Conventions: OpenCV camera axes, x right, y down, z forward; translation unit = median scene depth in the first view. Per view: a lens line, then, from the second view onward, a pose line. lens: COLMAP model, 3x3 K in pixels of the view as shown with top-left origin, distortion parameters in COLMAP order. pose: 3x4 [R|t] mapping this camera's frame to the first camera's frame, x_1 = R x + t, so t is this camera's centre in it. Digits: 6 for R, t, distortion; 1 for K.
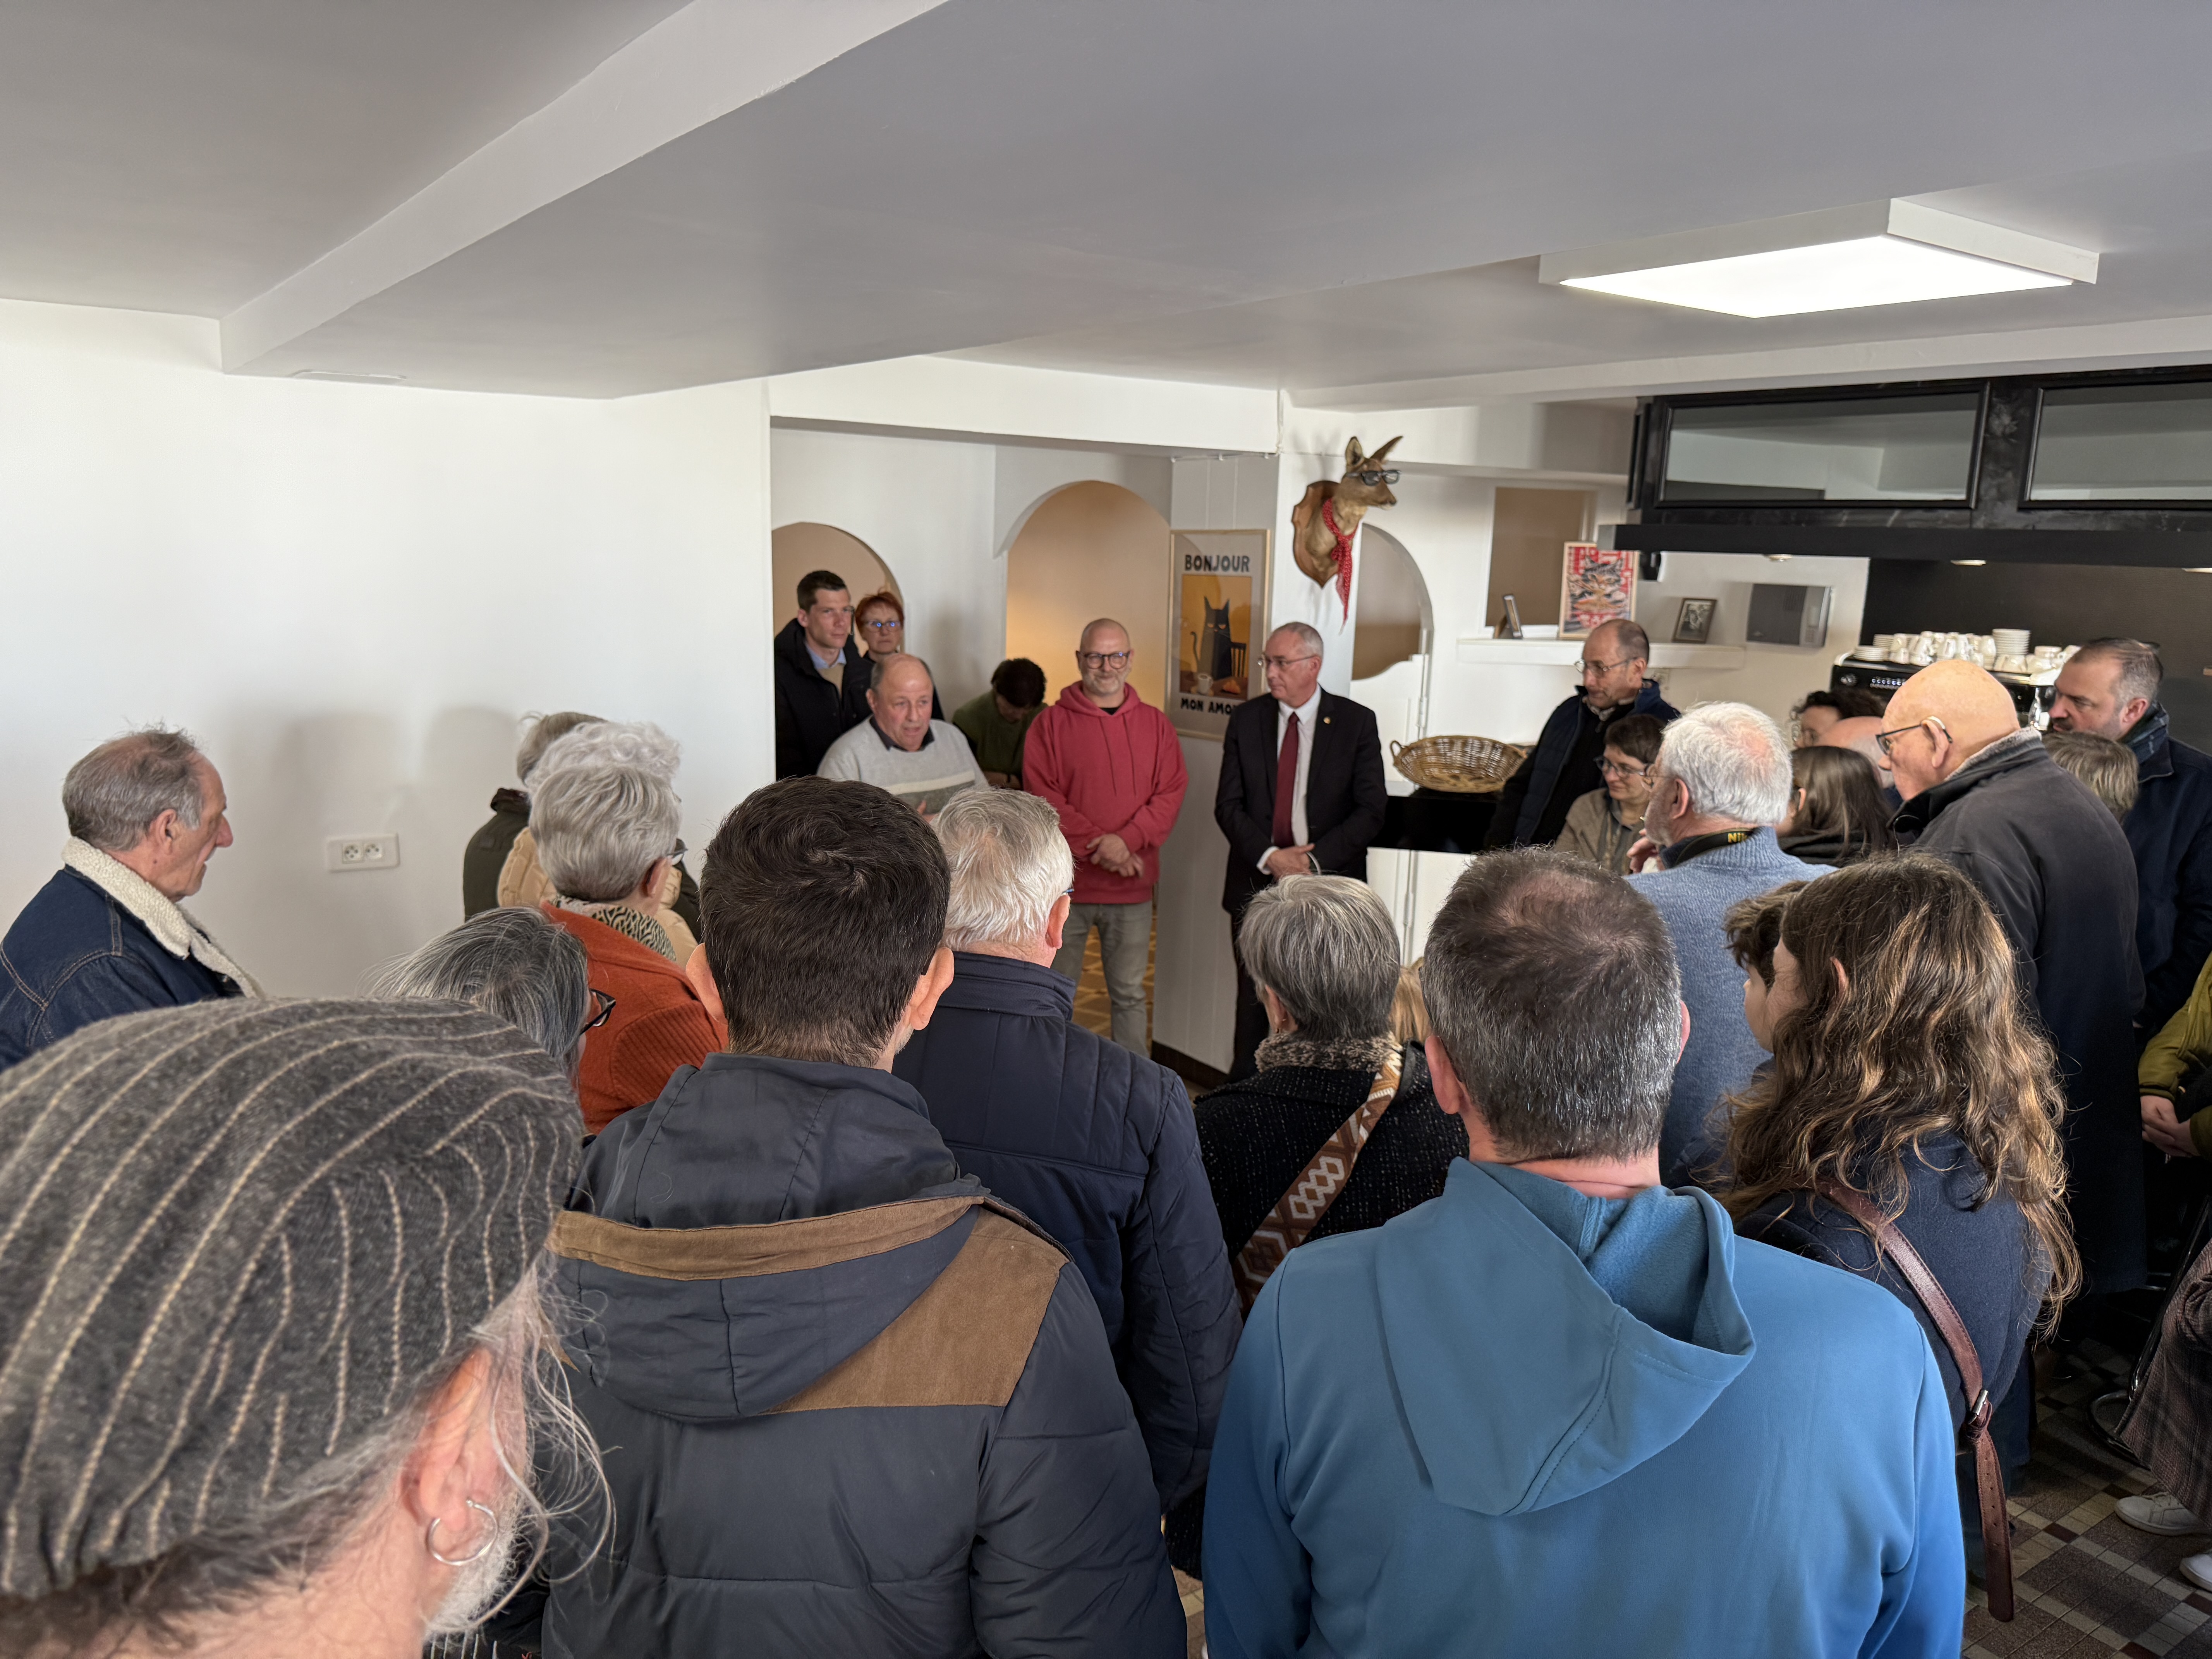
lens RADIAL K [[1570.7, 0, 1105.7], [0, 1570.7, 827.8], [0, 0, 1]] dist [0.000841, -0.001539]
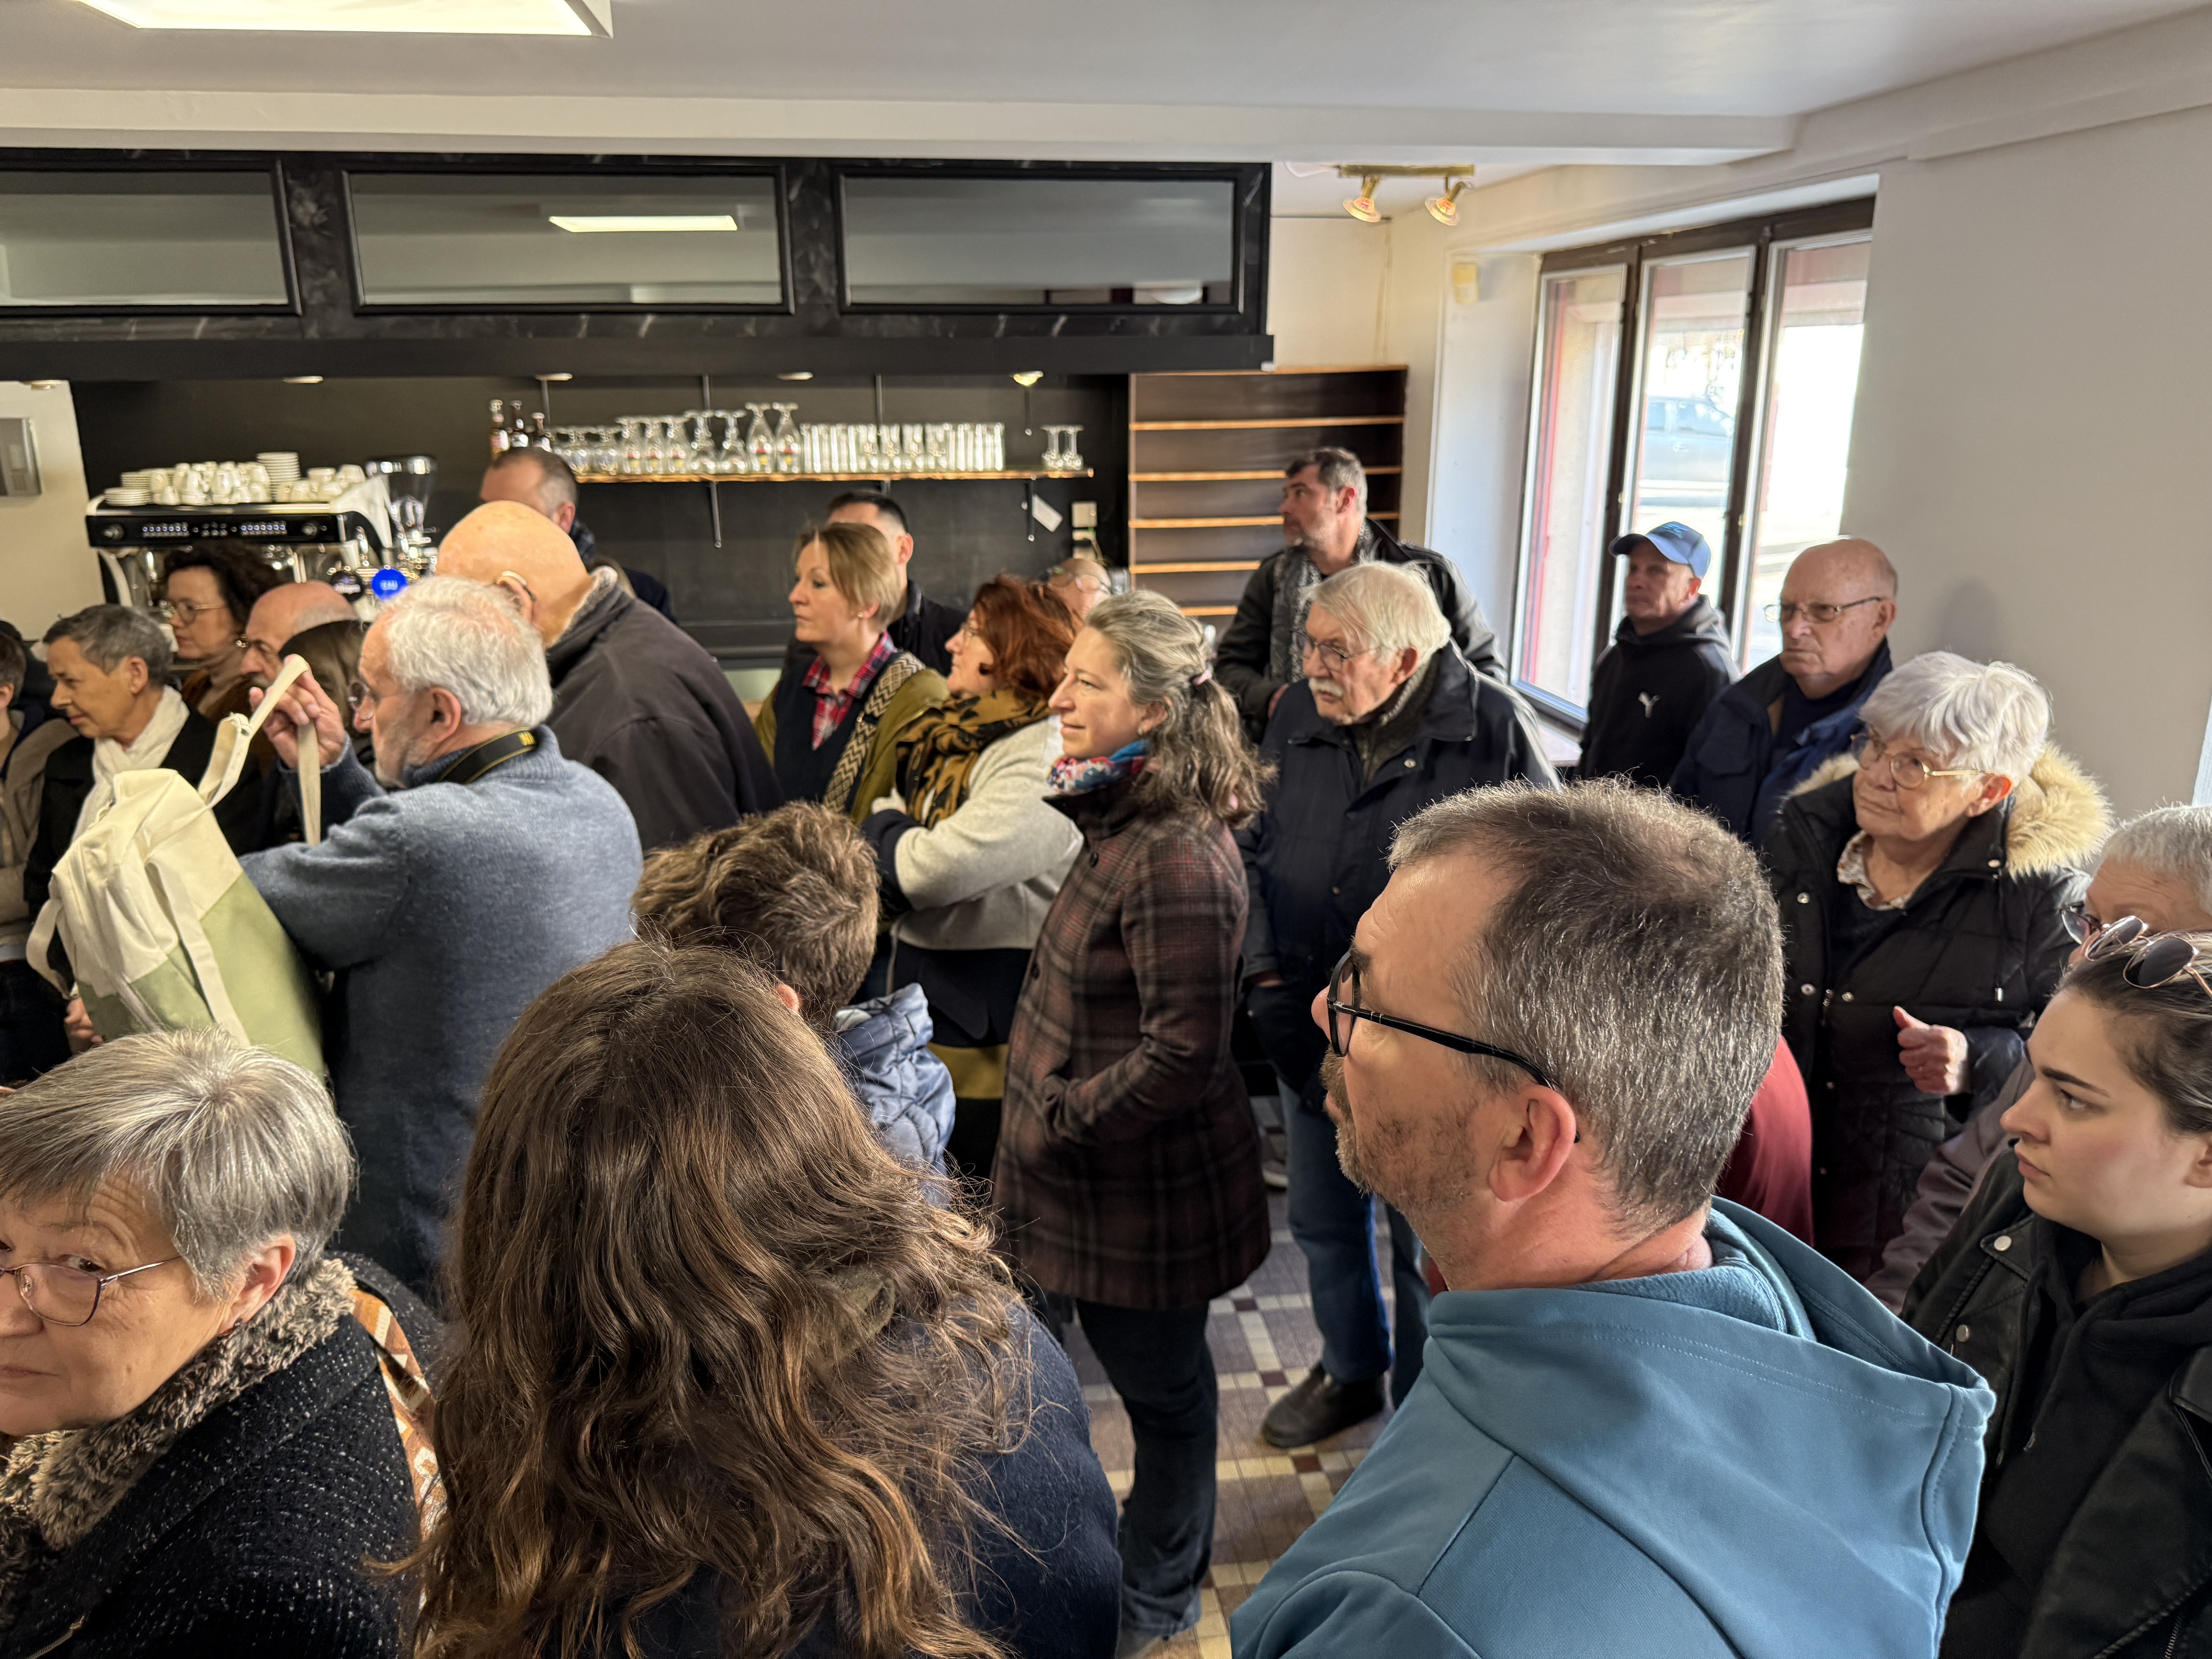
lens RADIAL K [[1570.7, 0, 1103.2], [0, 1570.7, 833.0], [0, 0, 1]] dist [0.000841, -0.001539]
pose [[0.450994, -0.288896, 0.844478, -0.051168], [0.188593, 0.955648, 0.226209, -0.046220], [-0.872374, 0.057243, 0.485475, 0.226917]]
